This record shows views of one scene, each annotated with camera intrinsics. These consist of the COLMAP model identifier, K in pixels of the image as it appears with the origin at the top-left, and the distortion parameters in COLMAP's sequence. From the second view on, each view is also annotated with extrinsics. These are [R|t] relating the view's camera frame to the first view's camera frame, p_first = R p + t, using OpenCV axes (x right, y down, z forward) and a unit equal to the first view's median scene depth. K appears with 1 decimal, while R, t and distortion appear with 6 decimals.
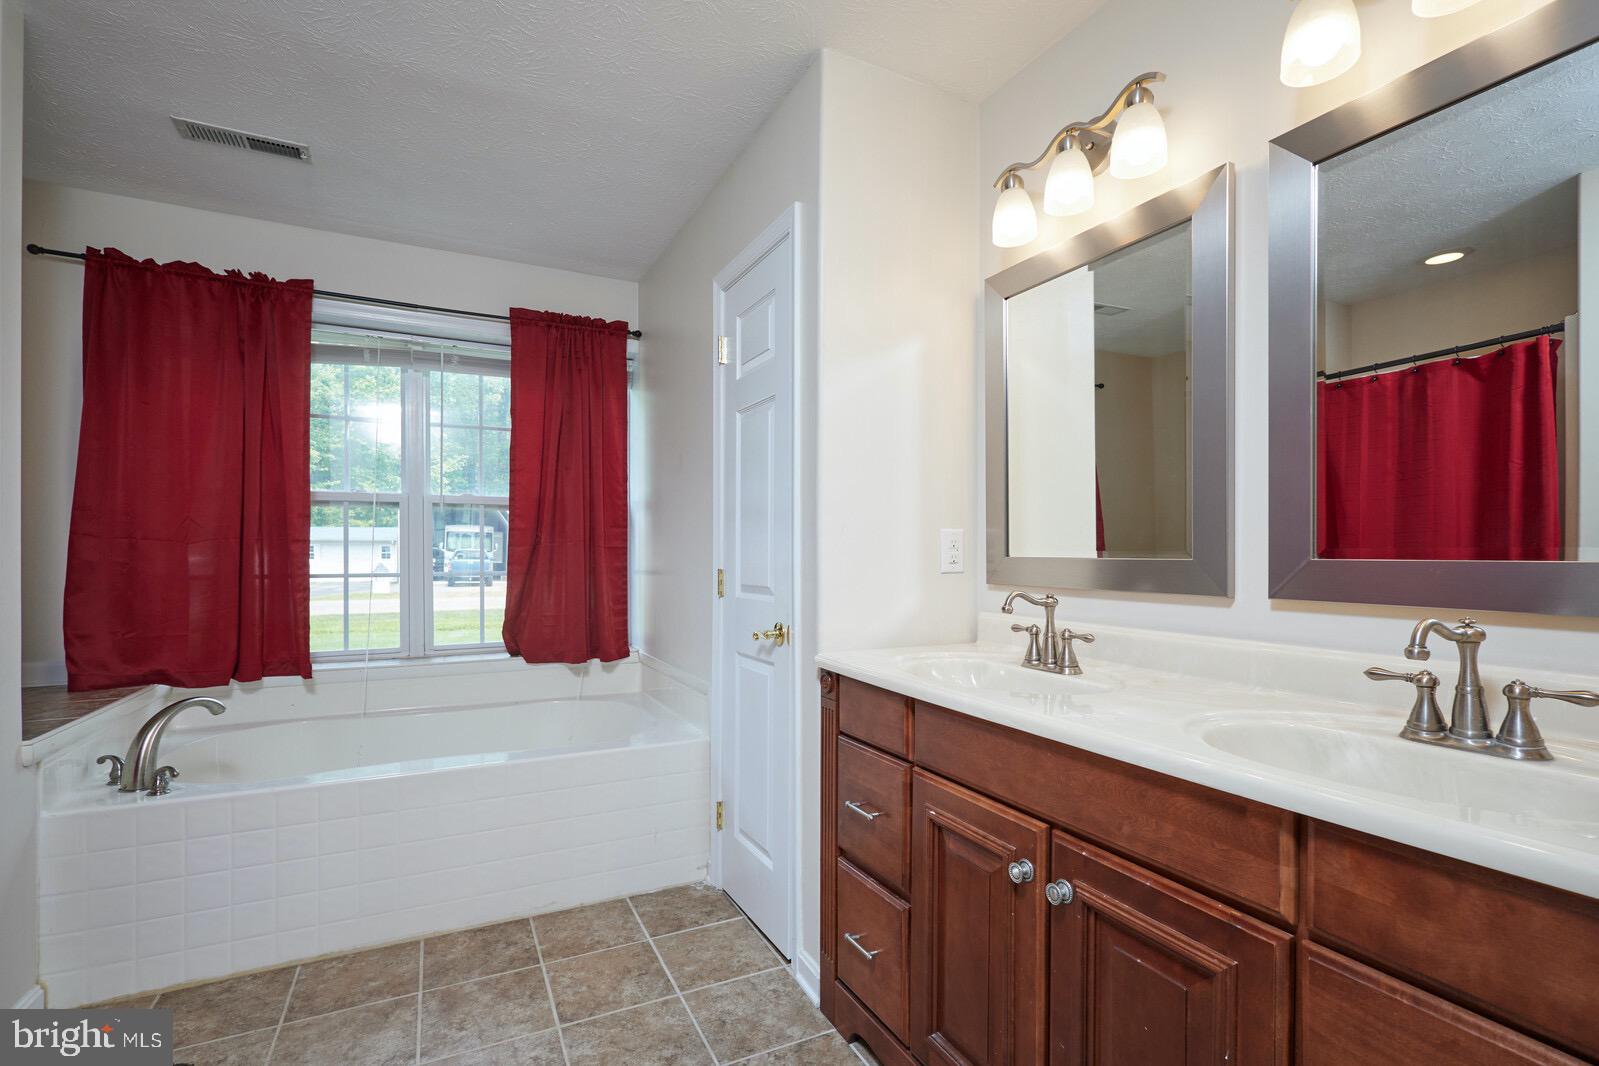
lens RADIAL K [[739.0, 0, 797.6], [0, 739.0, 557.9], [0, 0, 1]] dist [-0.000383, 0.001027]
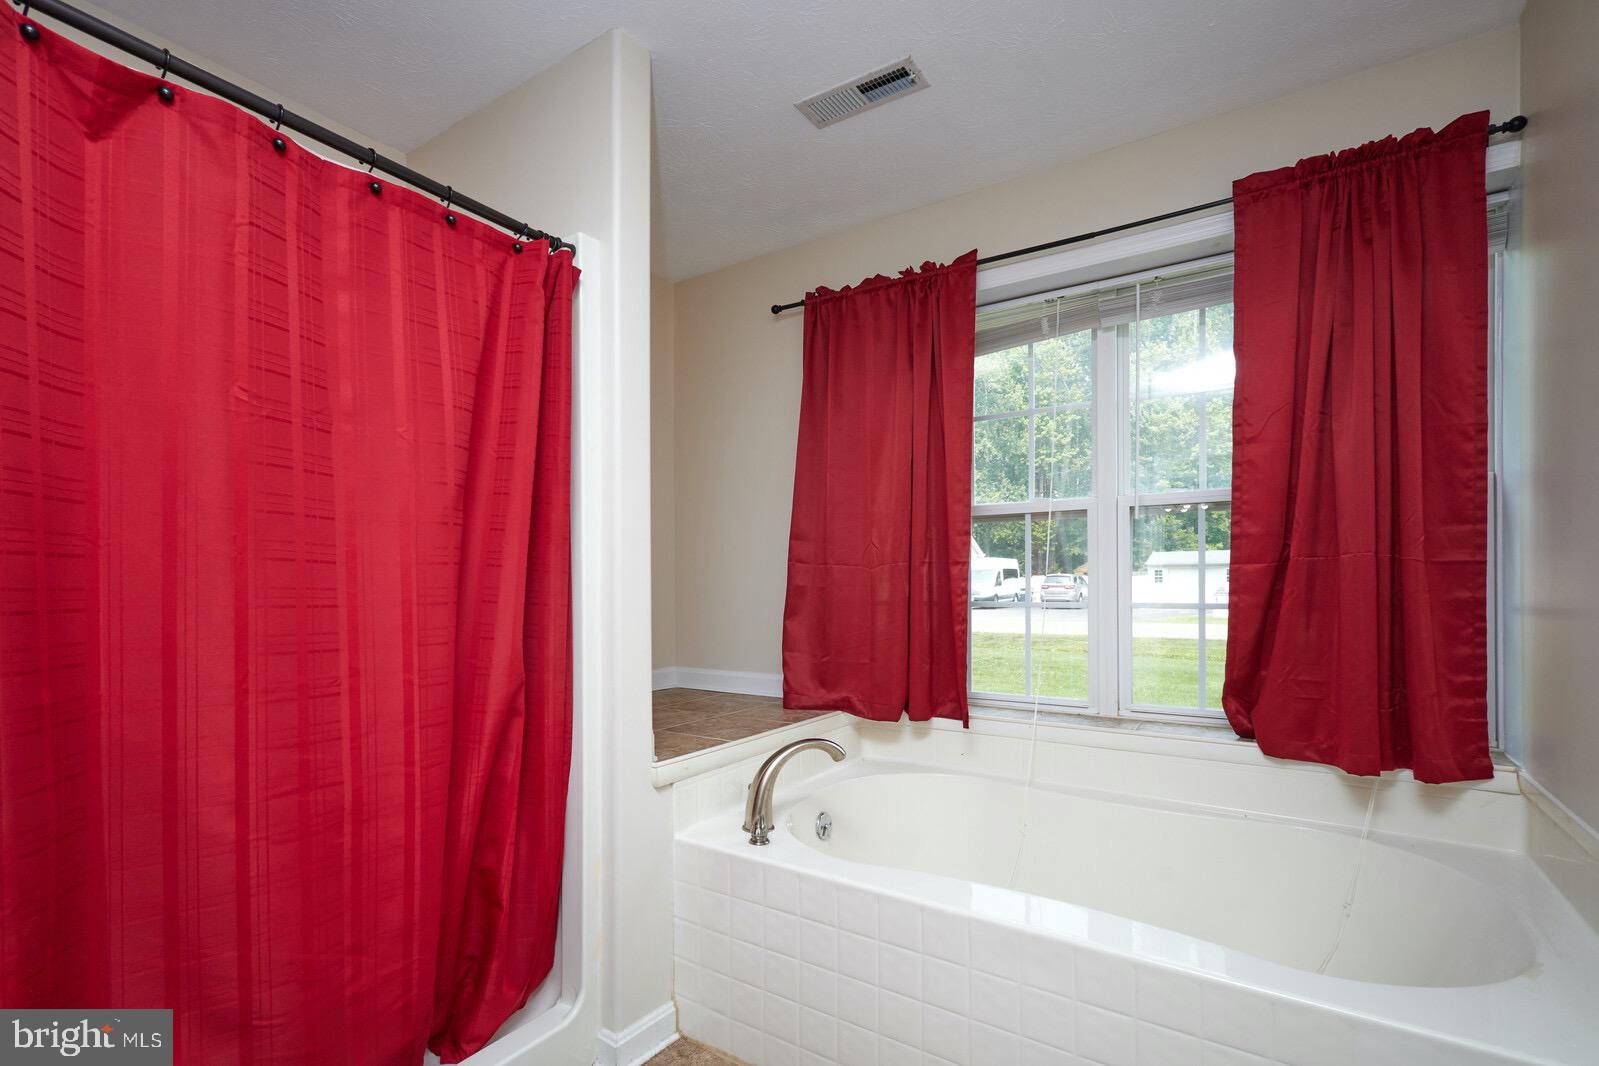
lens RADIAL K [[739.0, 0, 794.6], [0, 739.0, 586.2], [0, 0, 1]] dist [-0.000383, 0.001027]
pose [[0.503130, 0.004238, -0.864200, -0.038298], [0.002148, 0.999979, 0.006155, -0.001902], [0.864208, -0.004953, 0.503110, 0.402762]]
